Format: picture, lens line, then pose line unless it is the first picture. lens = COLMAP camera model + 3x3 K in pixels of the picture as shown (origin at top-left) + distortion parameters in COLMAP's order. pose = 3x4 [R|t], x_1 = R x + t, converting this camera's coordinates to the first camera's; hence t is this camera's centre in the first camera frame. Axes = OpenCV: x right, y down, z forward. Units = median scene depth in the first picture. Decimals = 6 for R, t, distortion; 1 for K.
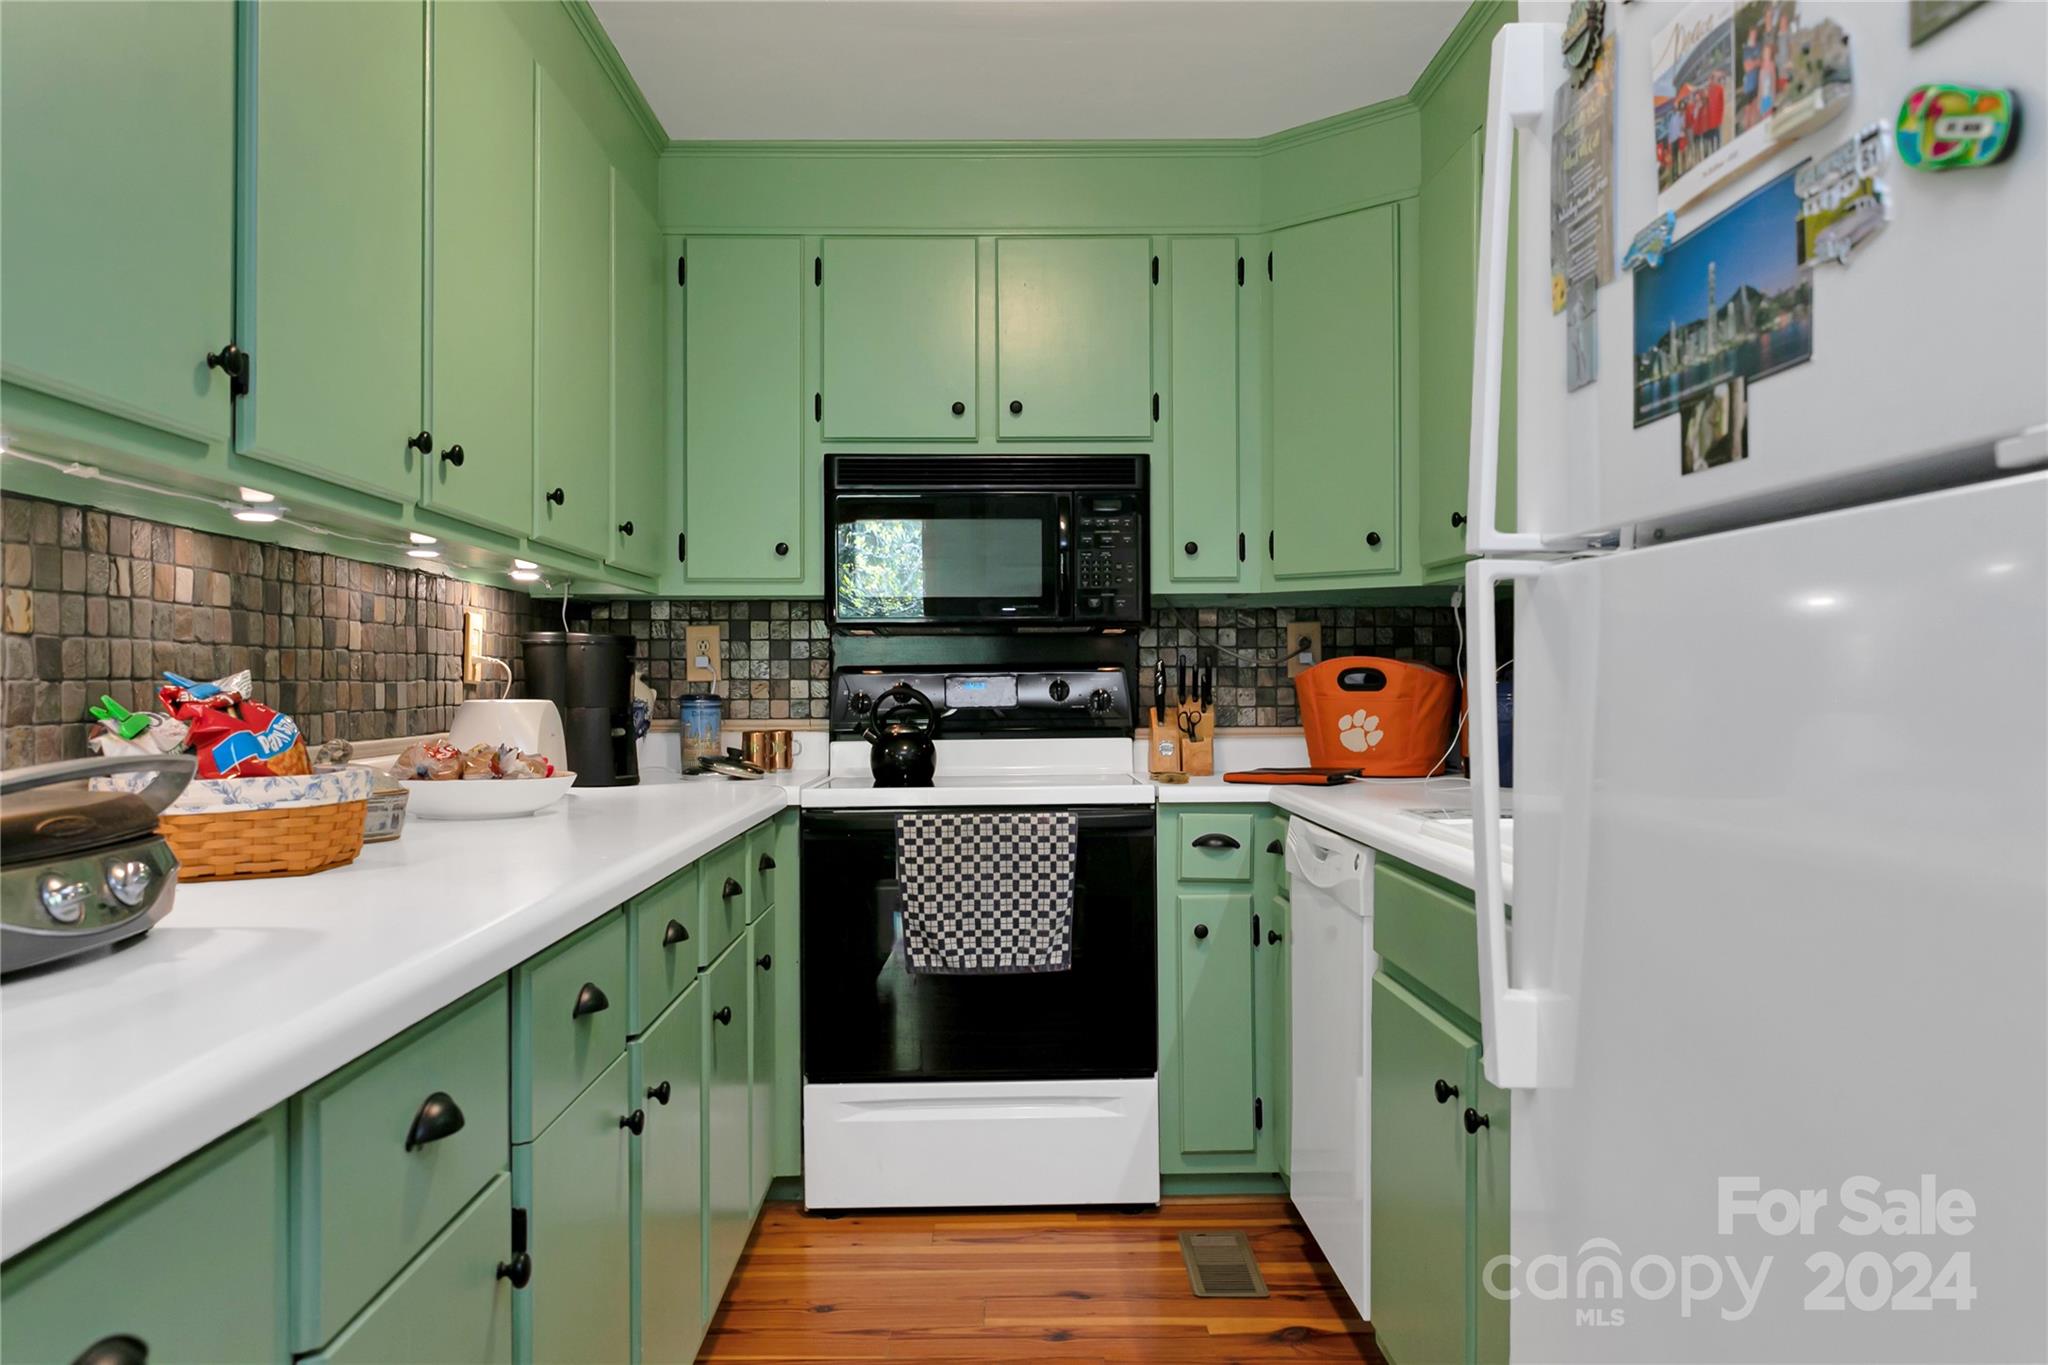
lens RADIAL K [[1574.1, 0, 1022.4], [0, 1574.1, 681.7], [0, 0, 1]] dist [-0.015870, -0.010089]
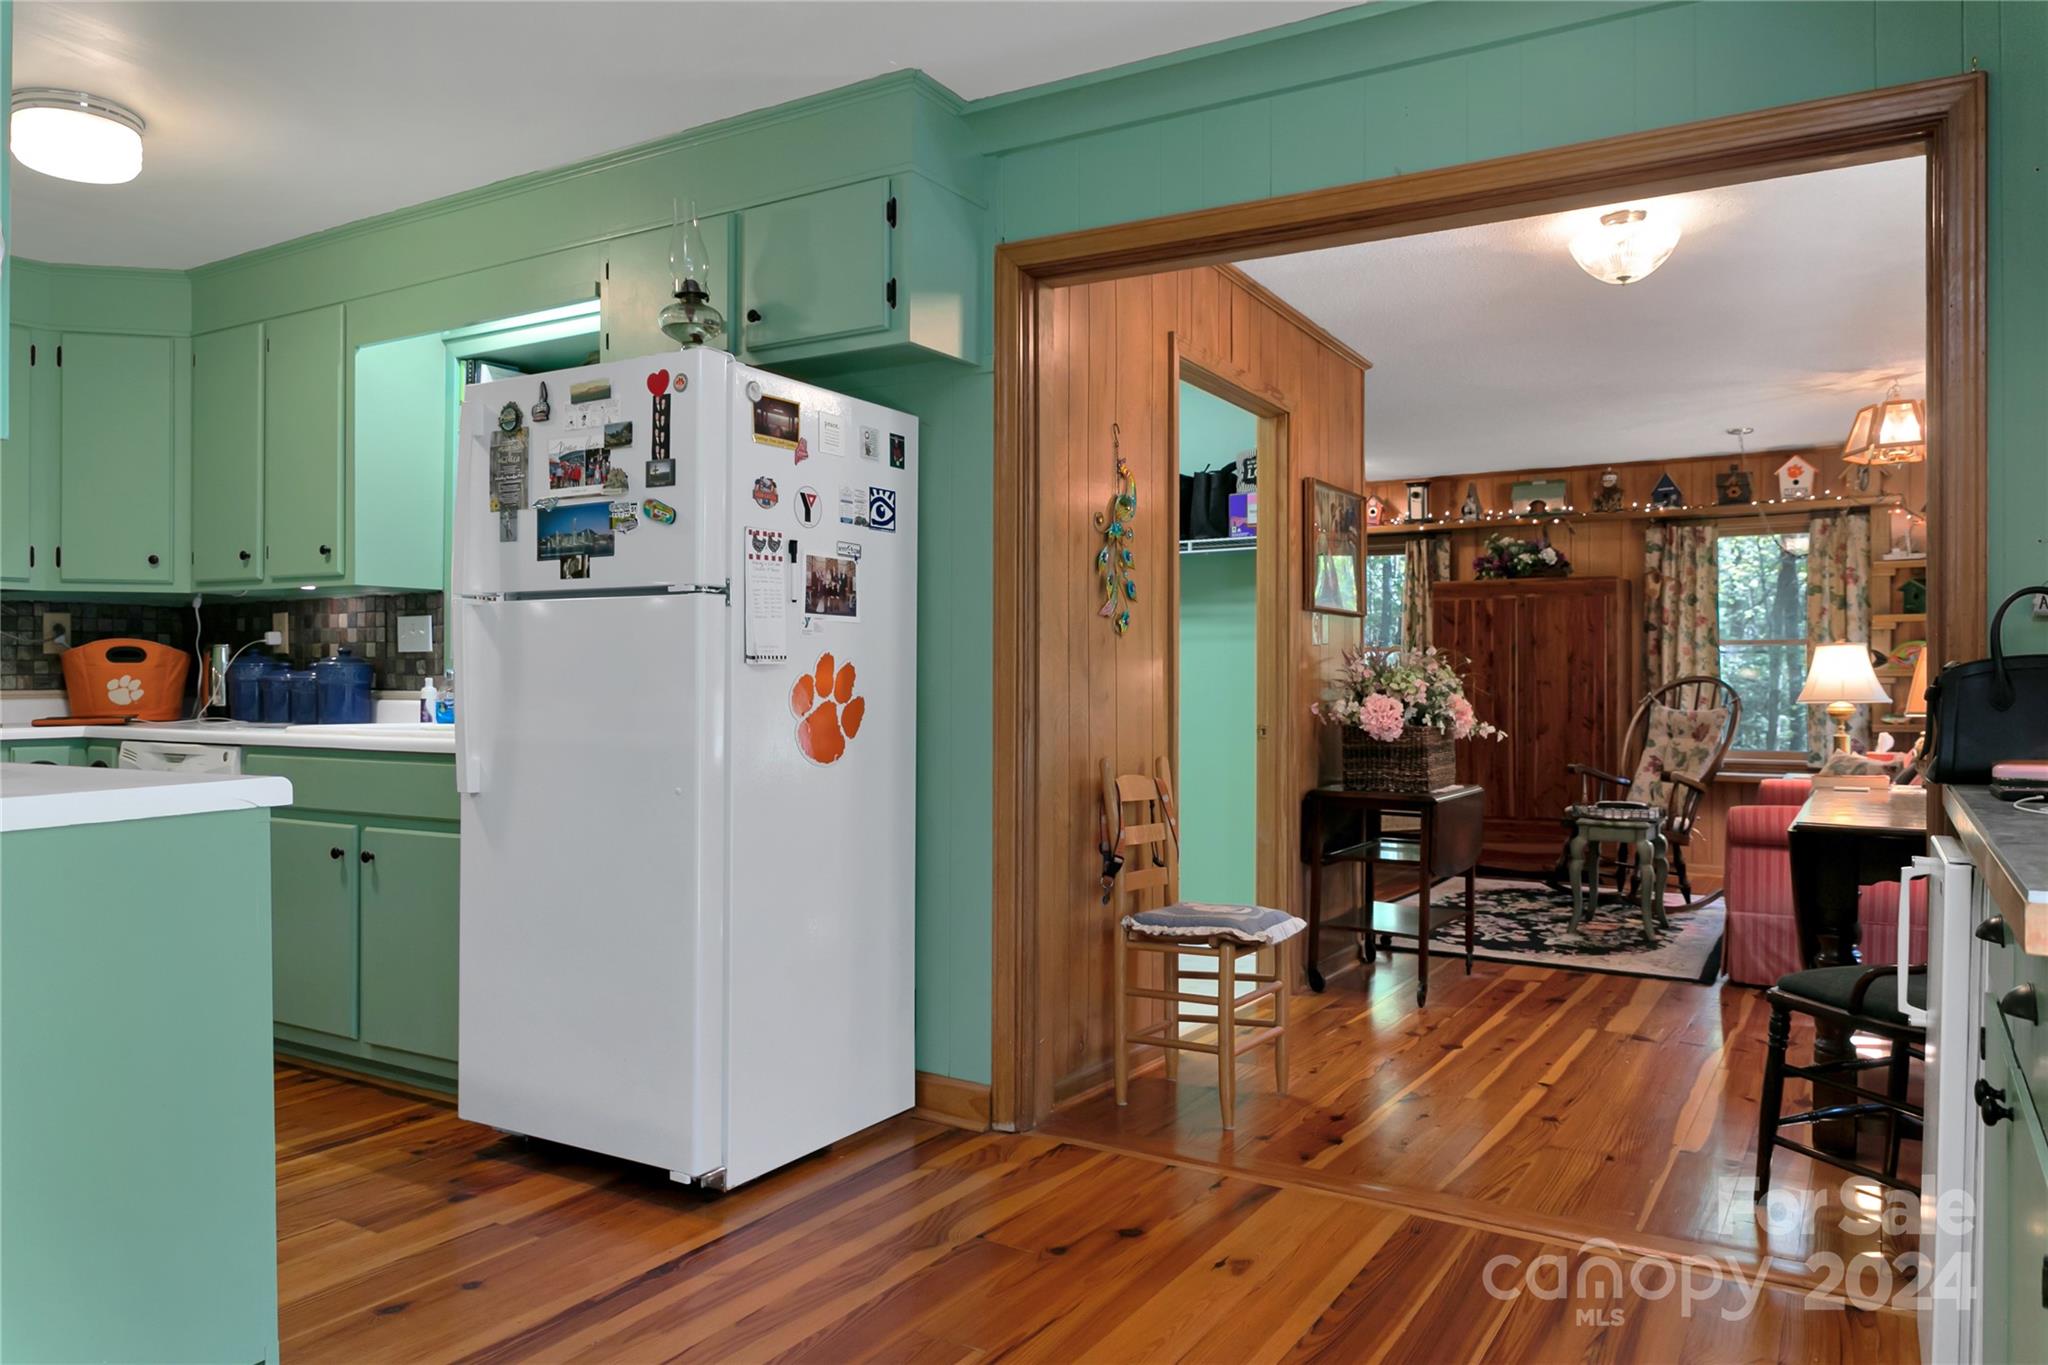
lens RADIAL K [[1394.8, 0, 980.1], [0, 1394.8, 684.6], [0, 0, 1]] dist [-0.007083, -0.014452]
pose [[0.557425, 0.002561, 0.830223, -0.442478], [-0.003923, 0.999992, -0.000450, 0.025734], [-0.830218, -0.003006, 0.557431, -0.397068]]
